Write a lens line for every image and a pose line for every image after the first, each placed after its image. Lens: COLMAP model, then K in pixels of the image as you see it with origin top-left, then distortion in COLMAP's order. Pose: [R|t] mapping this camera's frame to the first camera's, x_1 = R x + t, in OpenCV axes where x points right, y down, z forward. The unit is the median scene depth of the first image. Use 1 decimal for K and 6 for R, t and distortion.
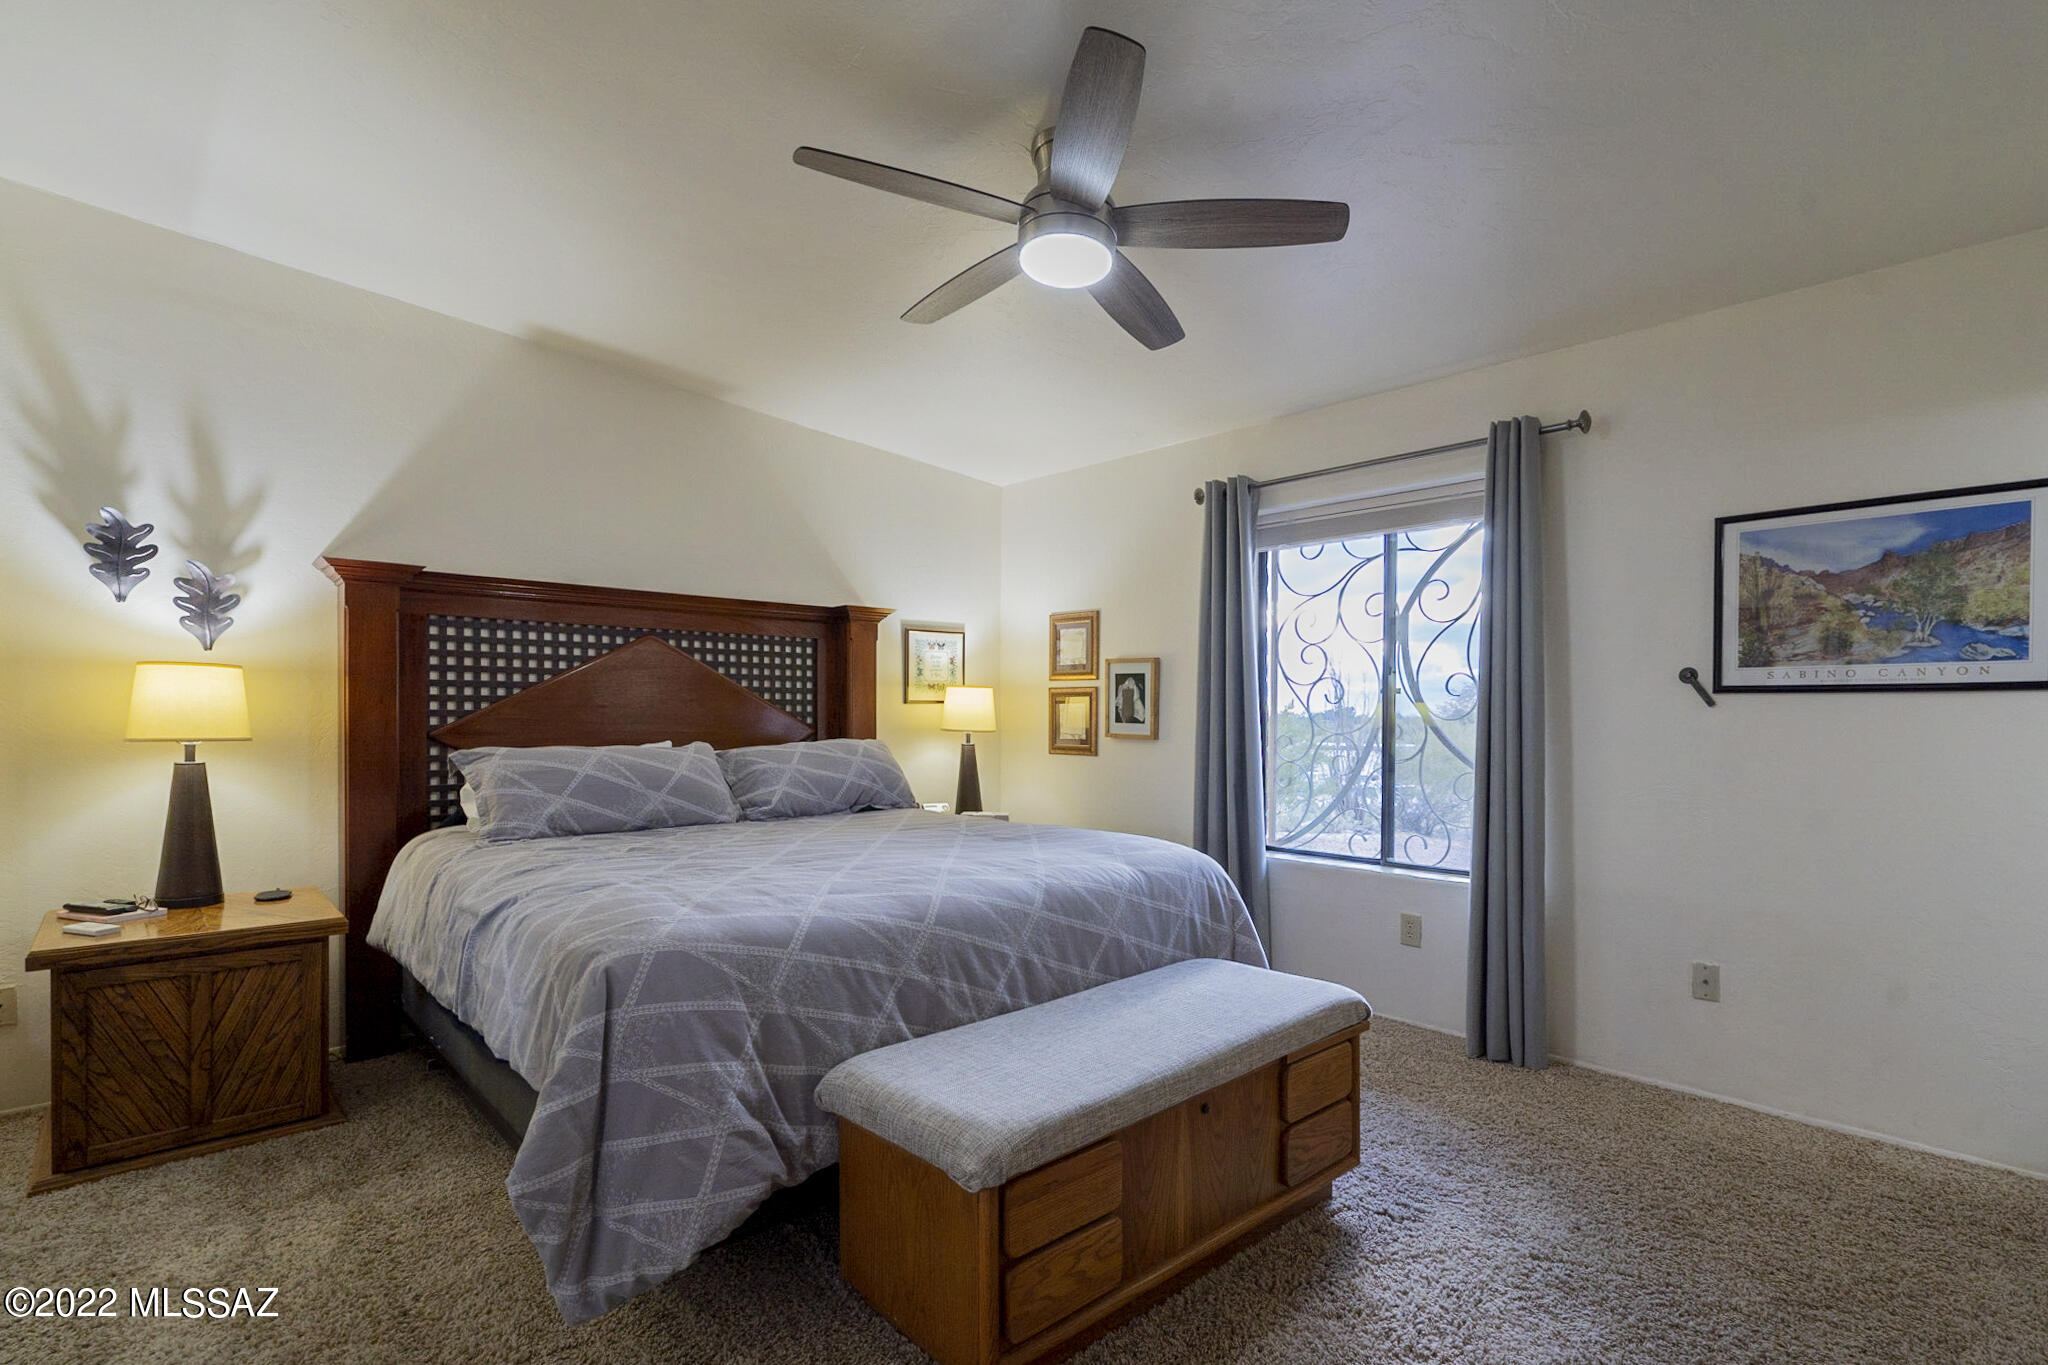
lens RADIAL K [[962.9, 0, 1020.7], [0, 962.9, 734.8], [0, 0, 1]] dist [0.001513, 0.000278]
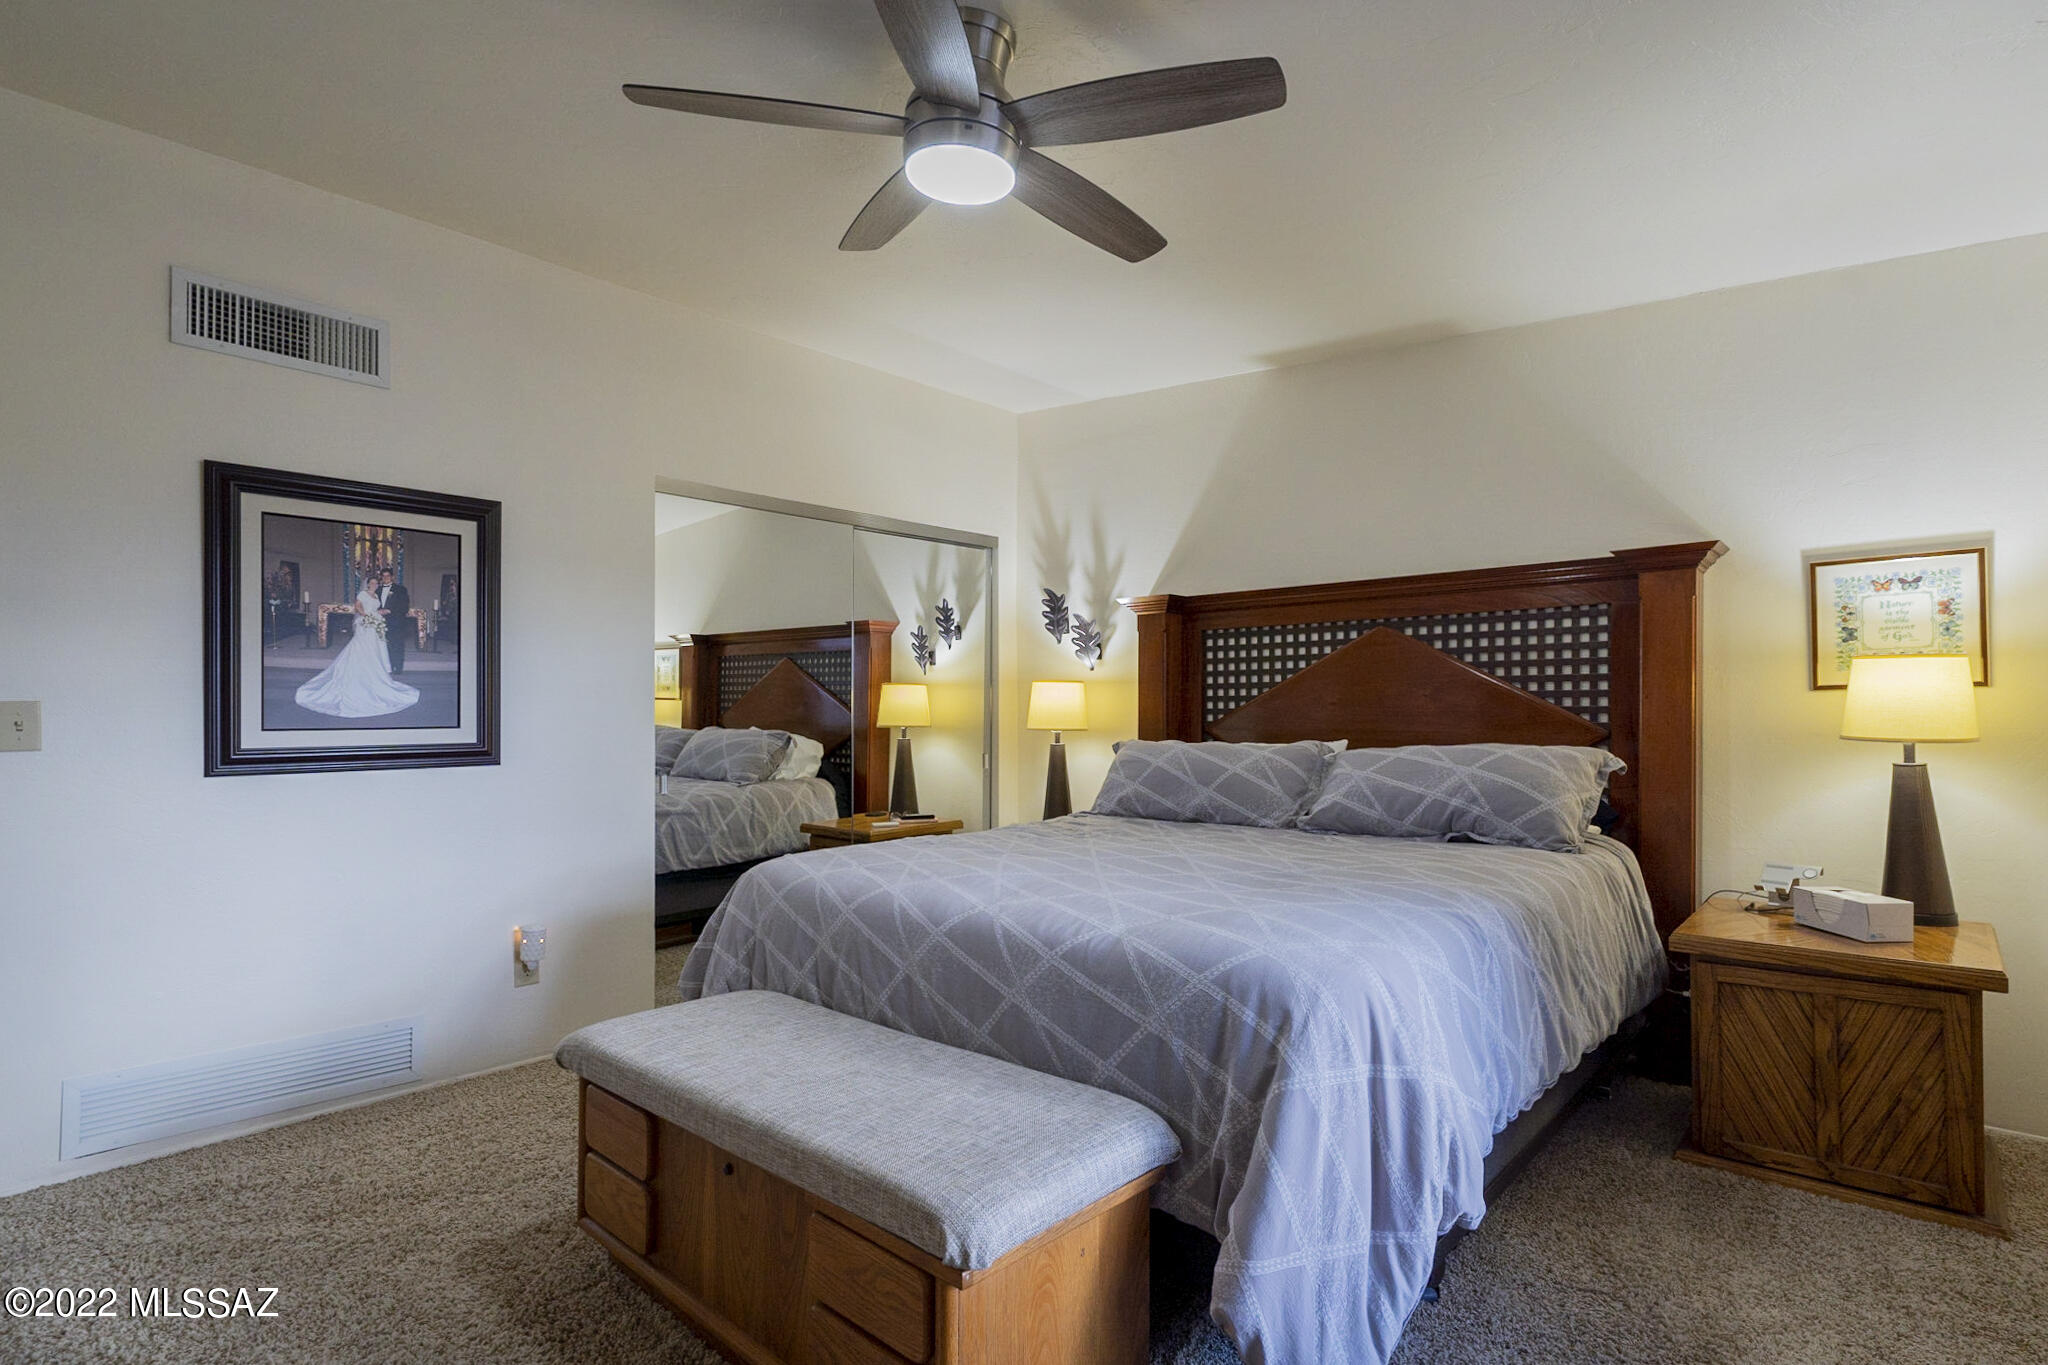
lens RADIAL K [[997.1, 0, 1028.0], [0, 997.1, 706.6], [0, 0, 1]] dist [-0.000396, -0.000374]
pose [[0.118162, -0.010178, -0.992942, 0.570037], [-0.017113, 0.999778, -0.012285, -0.008840], [0.992847, 0.018444, 0.117962, 0.594432]]
